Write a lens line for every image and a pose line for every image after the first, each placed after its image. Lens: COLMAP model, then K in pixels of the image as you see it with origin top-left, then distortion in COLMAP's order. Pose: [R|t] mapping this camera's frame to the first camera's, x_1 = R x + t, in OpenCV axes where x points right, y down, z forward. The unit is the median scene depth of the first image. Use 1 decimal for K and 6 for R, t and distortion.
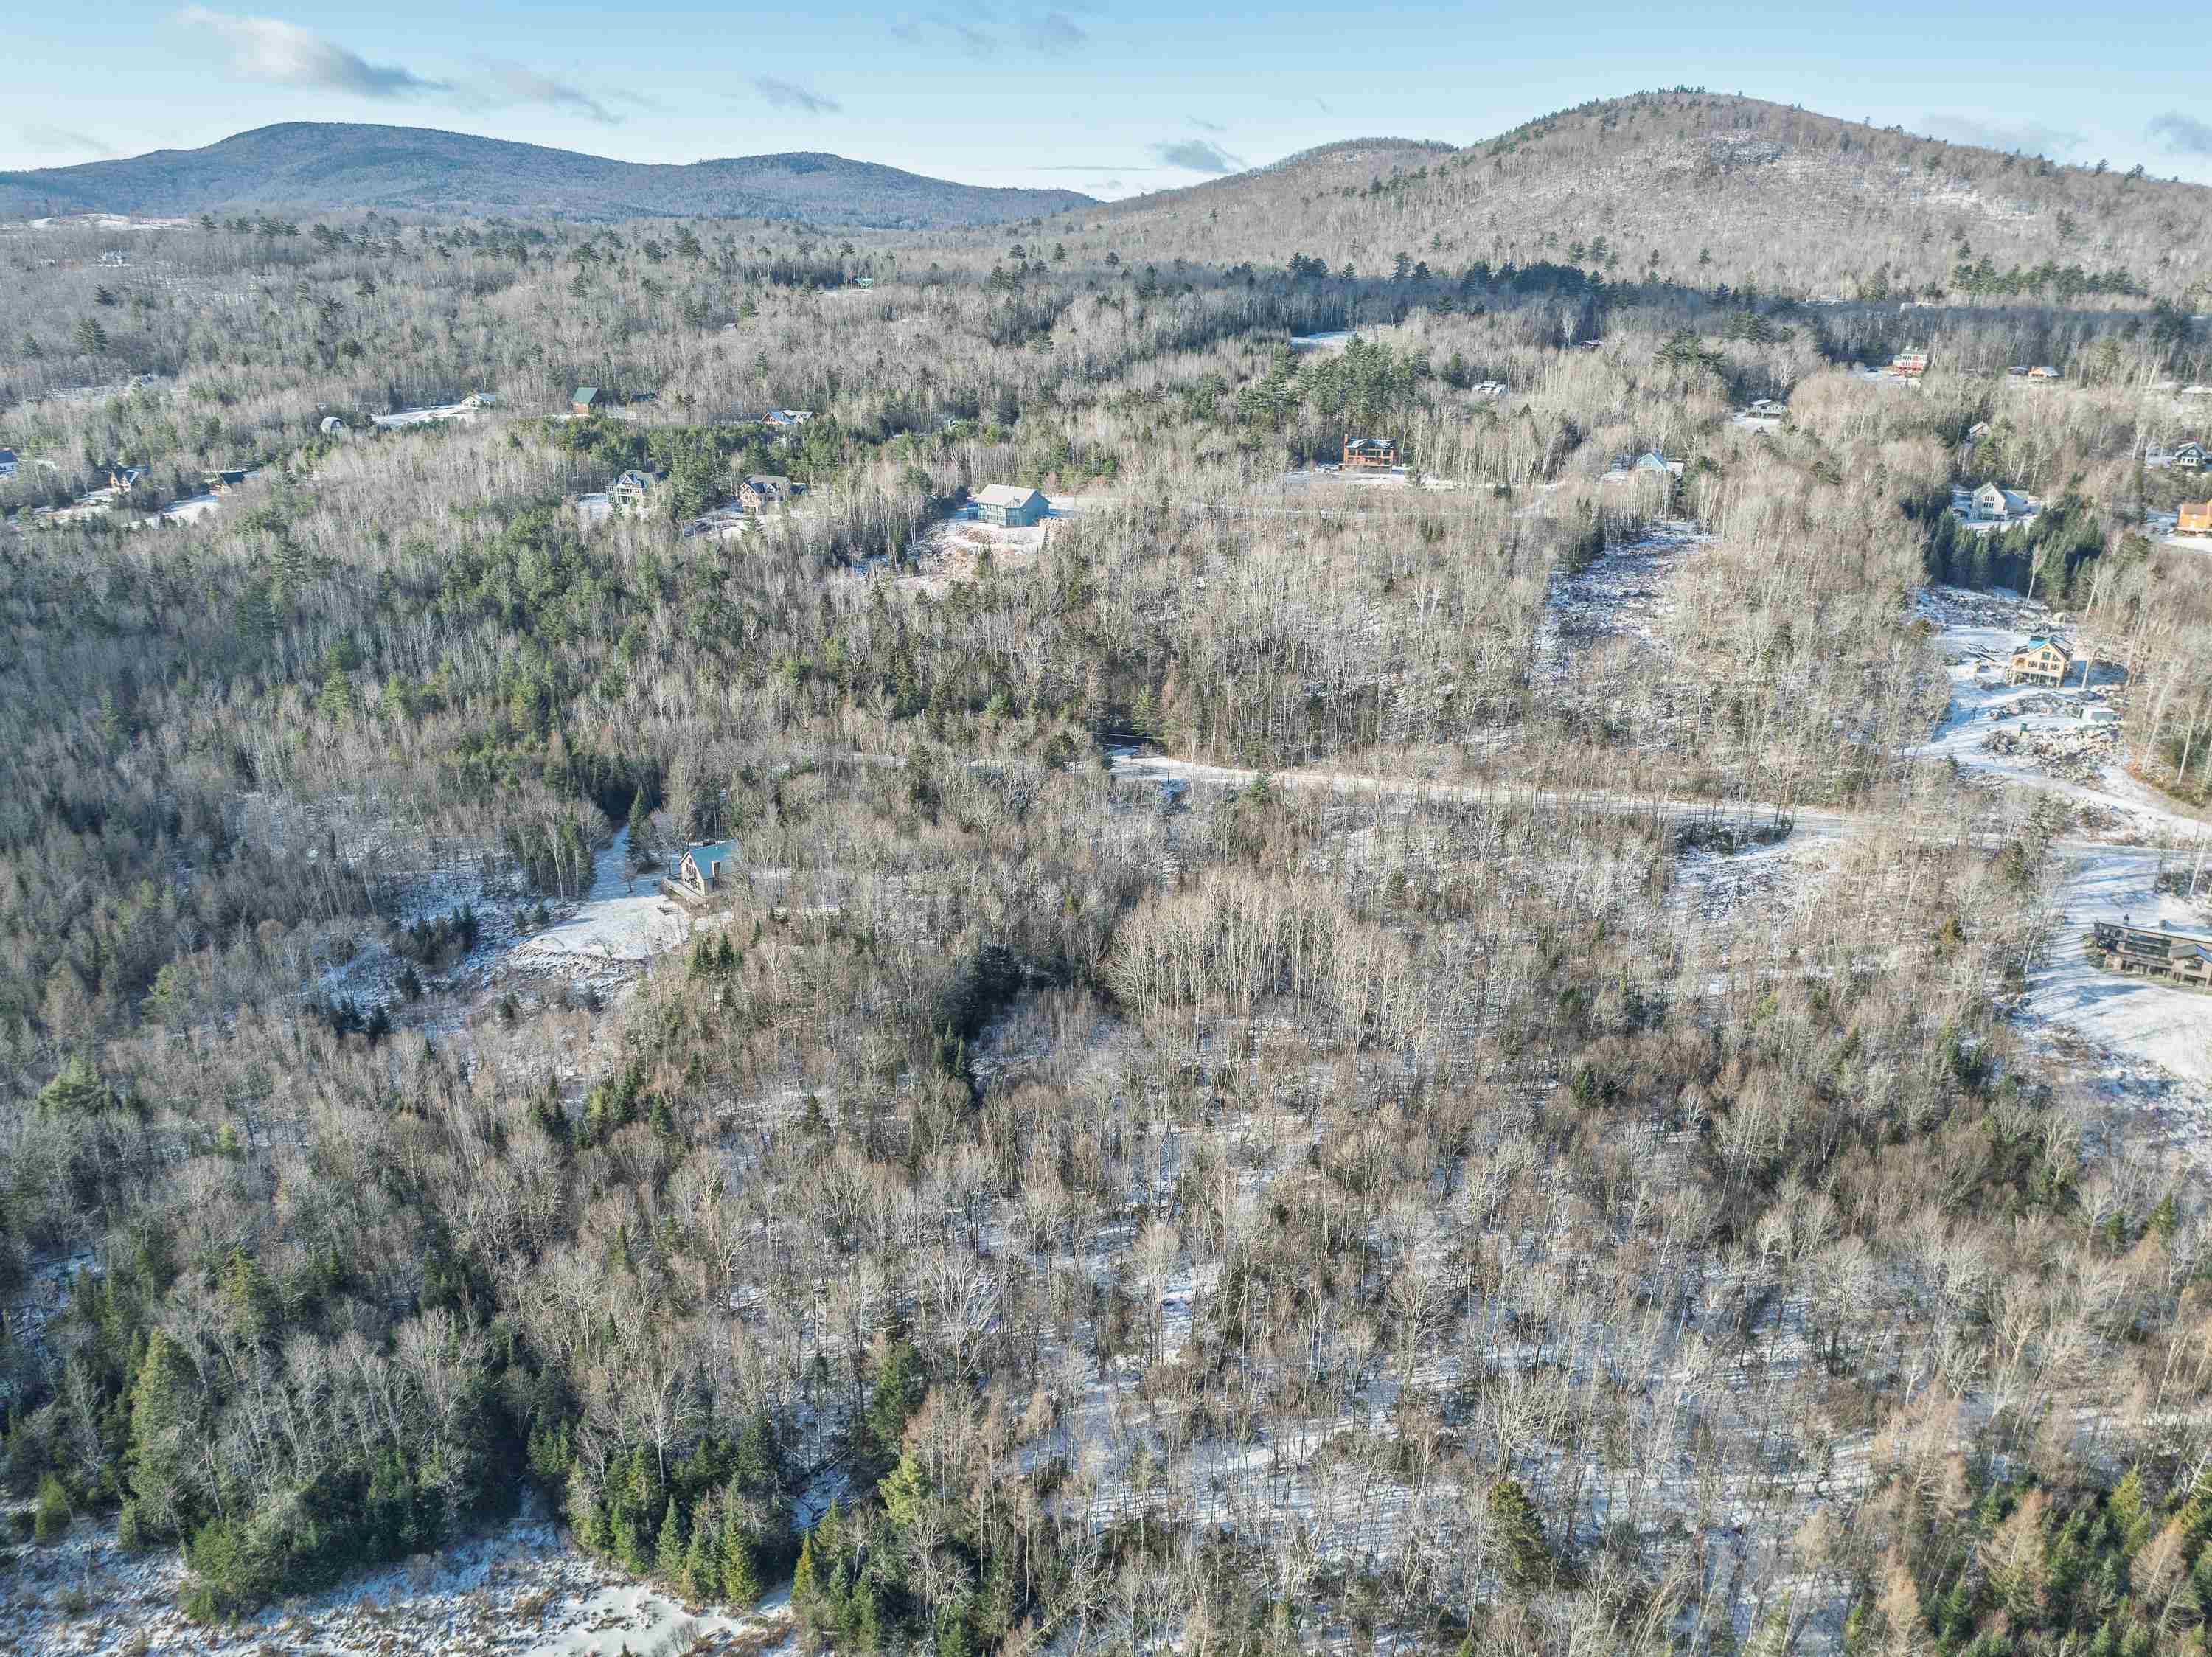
lens RADIAL K [[1564.1, 0, 1101.7], [0, 1564.1, 826.8], [0, 0, 1]] dist [-0.043875, 0.008375]
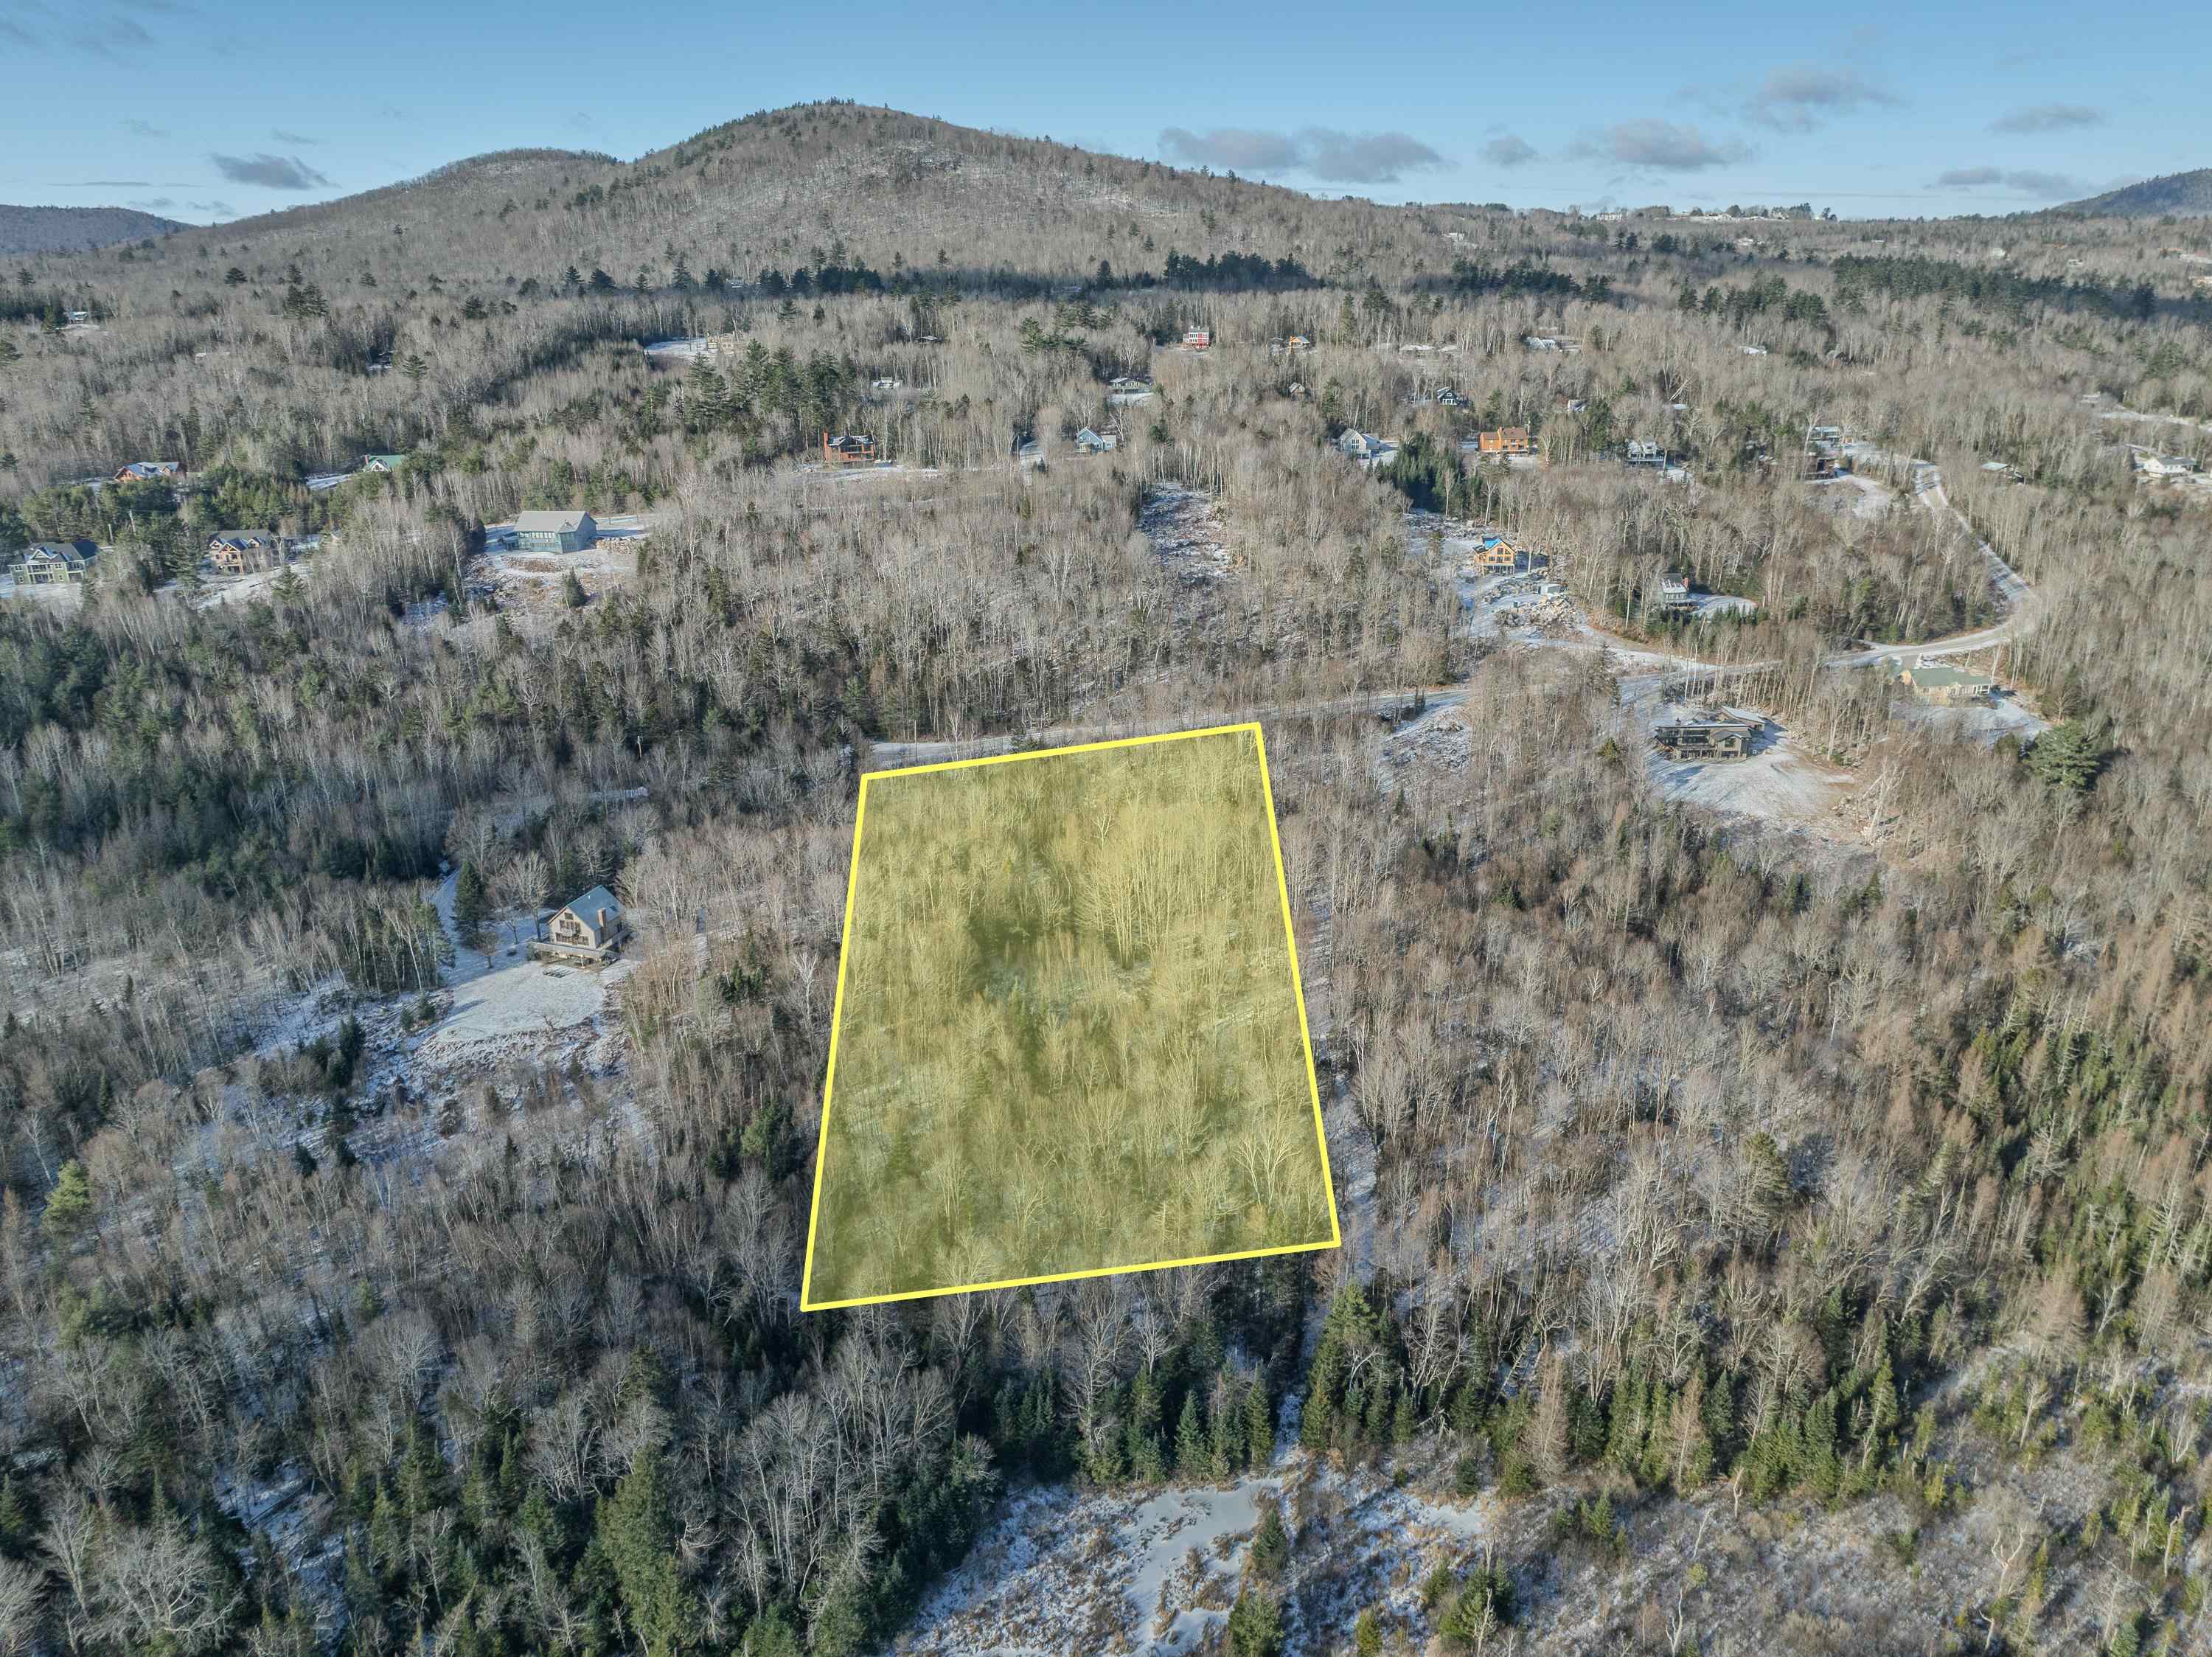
lens RADIAL K [[1564.1, 0, 1098.0], [0, 1564.1, 820.8], [0, 0, 1]] dist [-0.043875, 0.008375]
pose [[0.857592, -0.191141, 0.477495, -0.236433], [0.195103, 0.979890, 0.041840, -0.006383], [-0.475890, 0.057279, 0.877638, 0.014508]]
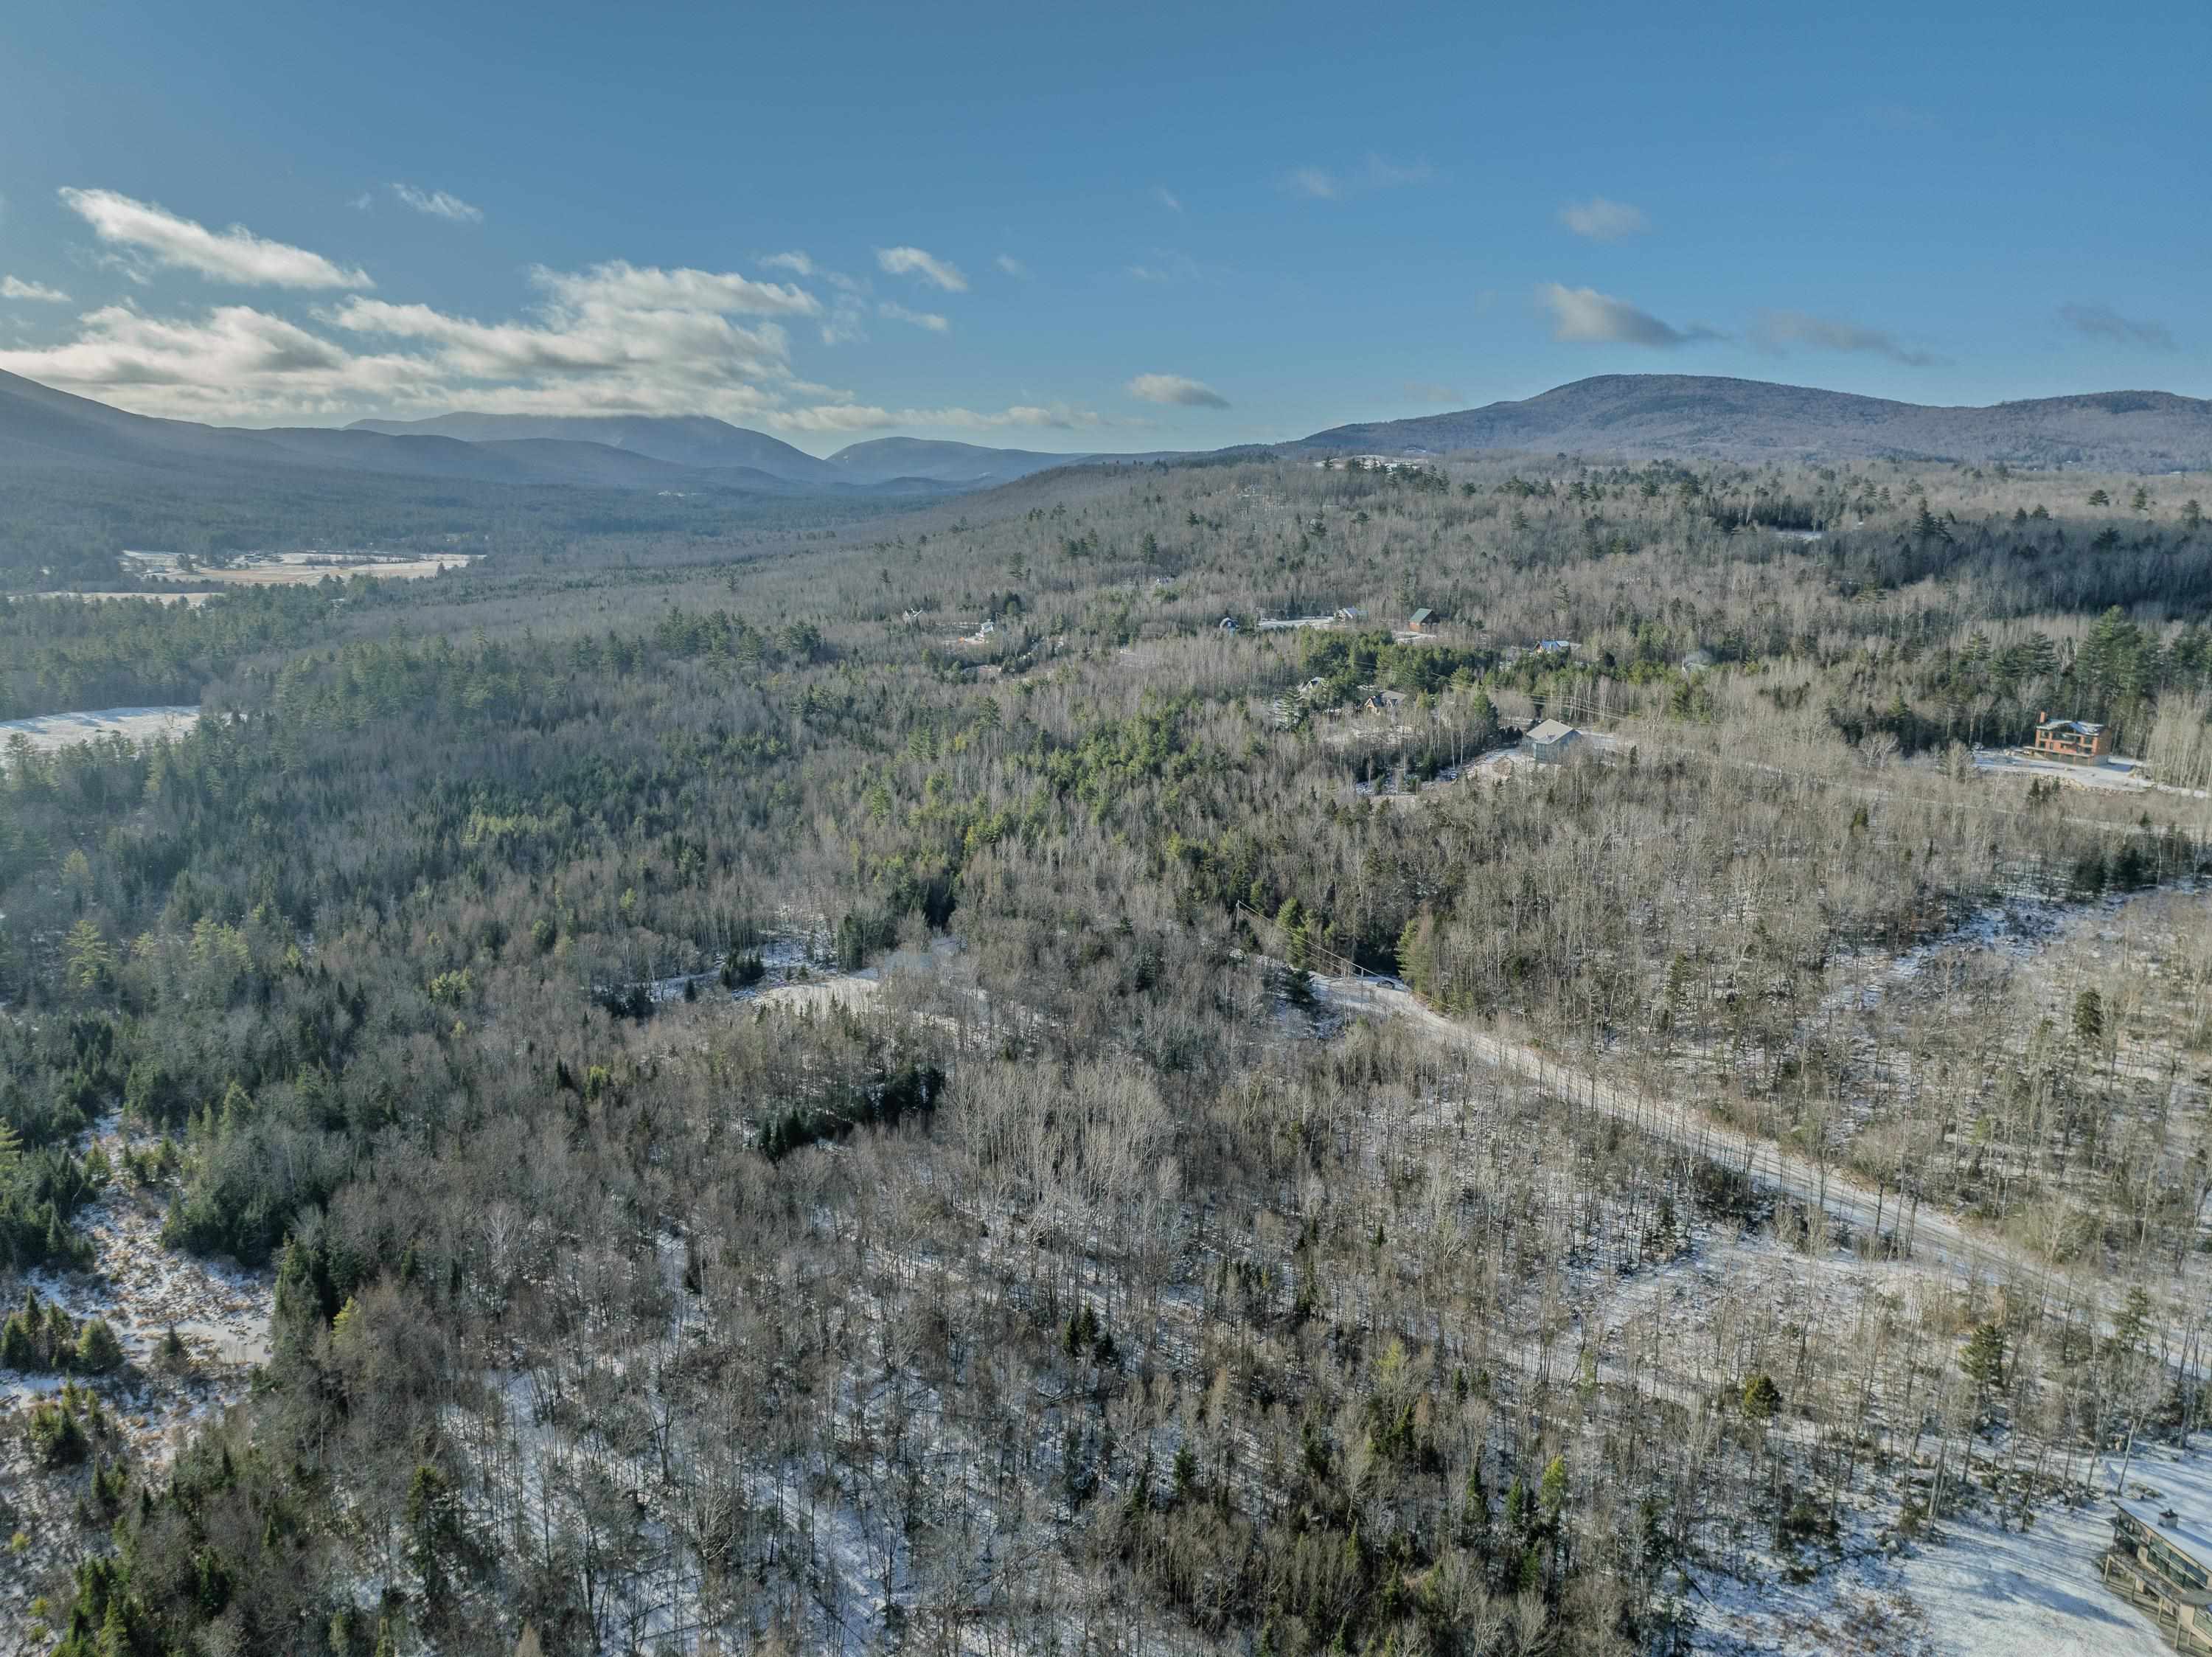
lens RADIAL K [[1564.1, 0, 1099.1], [0, 1564.1, 835.0], [0, 0, 1]] dist [-0.043875, 0.008375]
pose [[0.695640, 0.160570, -0.700216, 0.391015], [-0.254778, 0.966487, -0.031483, -0.039981], [0.671694, 0.200301, 0.713237, 0.110803]]
